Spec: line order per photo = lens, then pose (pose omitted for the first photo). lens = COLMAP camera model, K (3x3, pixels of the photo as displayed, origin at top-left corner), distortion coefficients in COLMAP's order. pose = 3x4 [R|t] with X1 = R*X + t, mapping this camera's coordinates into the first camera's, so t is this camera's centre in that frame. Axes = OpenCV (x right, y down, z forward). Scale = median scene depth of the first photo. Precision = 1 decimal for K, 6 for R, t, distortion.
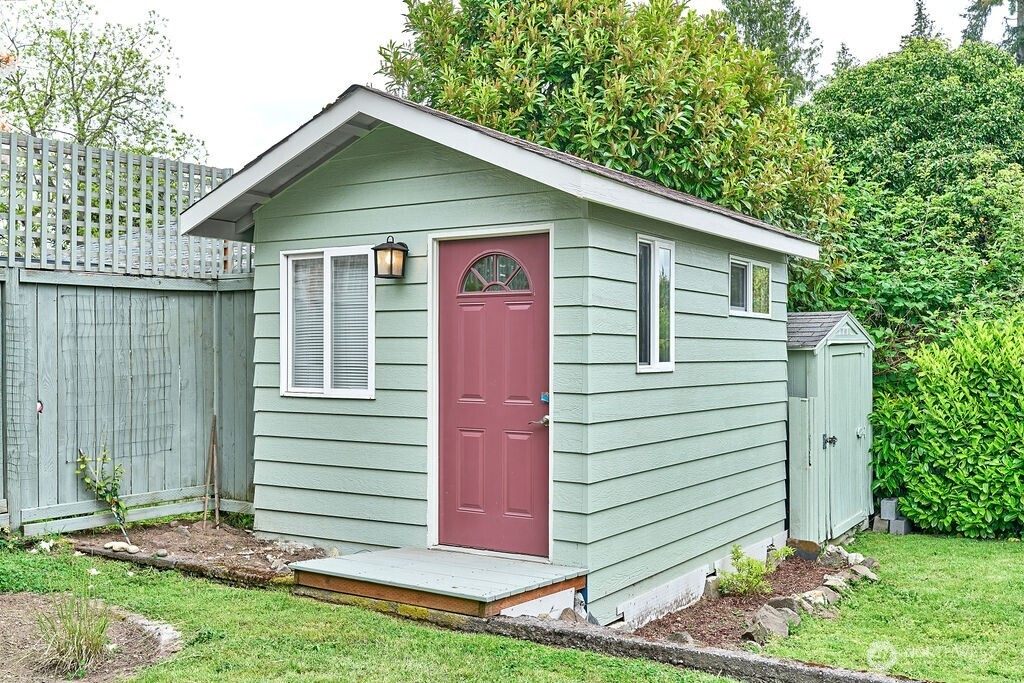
lens RADIAL K [[1013.4, 0, 513.0], [0, 1013.4, 344.9], [0, 0, 1]] dist [-0.006101, 0.000000]
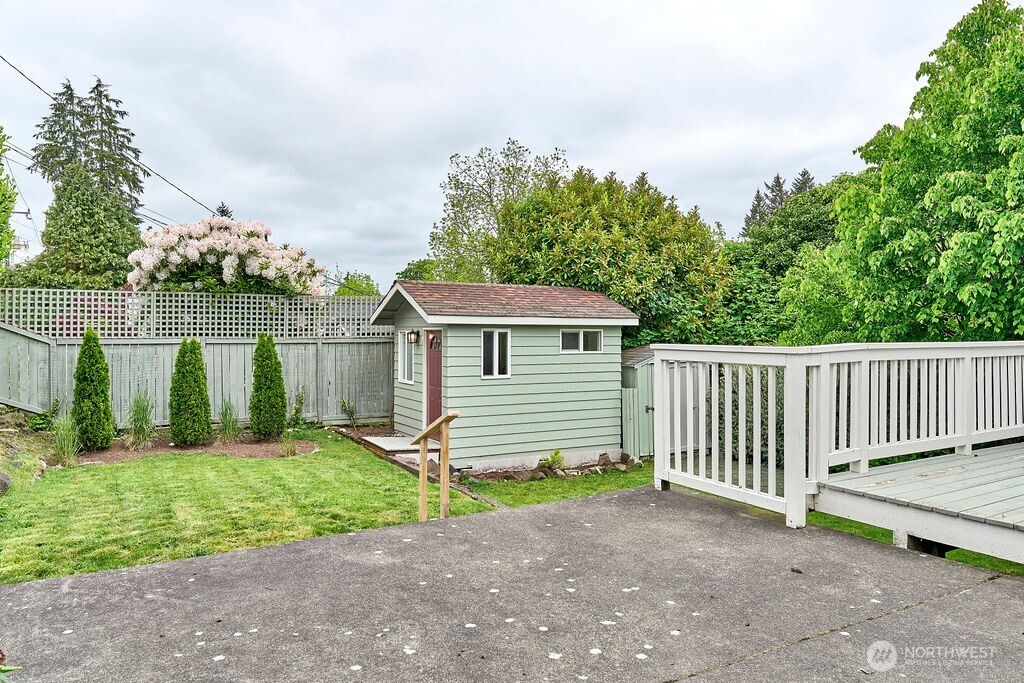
lens RADIAL K [[688.6, 0, 517.5], [0, 688.6, 335.8], [0, 0, 1]] dist [-0.003893, -0.008262]
pose [[0.878995, 0.002596, -0.476823, 1.025159], [0.002038, 0.999956, 0.009201, -0.099681], [0.476826, -0.009059, 0.878951, -0.552991]]
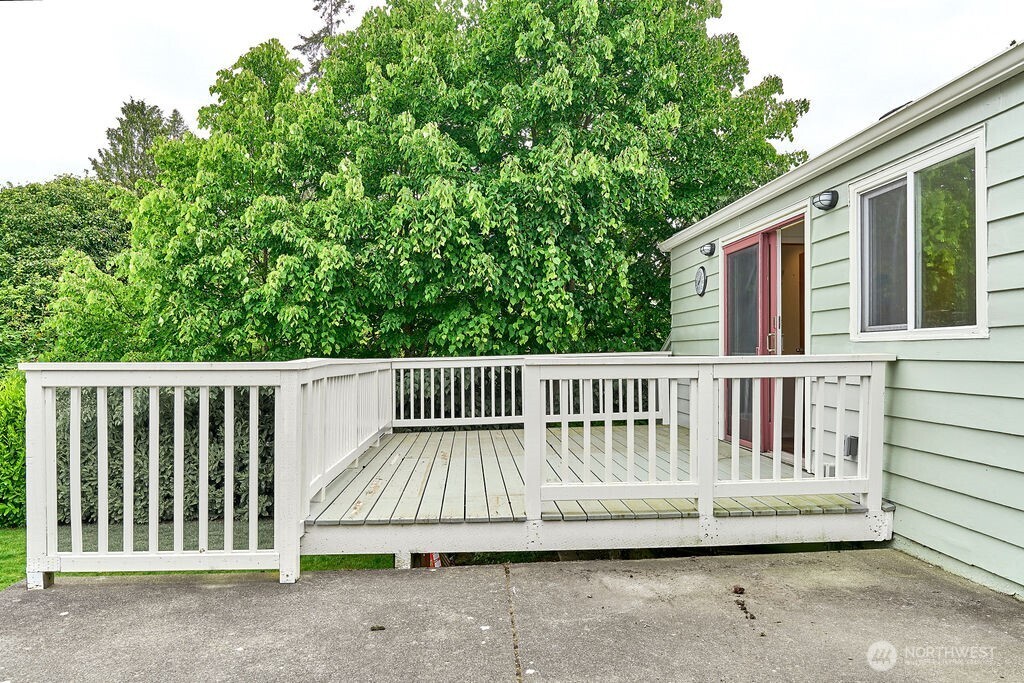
lens RADIAL K [[688.6, 0, 500.3], [0, 688.6, 366.7], [0, 0, 1]] dist [-0.003893, -0.008262]
pose [[0.813932, -0.010230, 0.580871, 0.771753], [-0.000394, 0.999835, 0.018160, -0.091436], [-0.580960, -0.015010, 0.813793, -0.395458]]
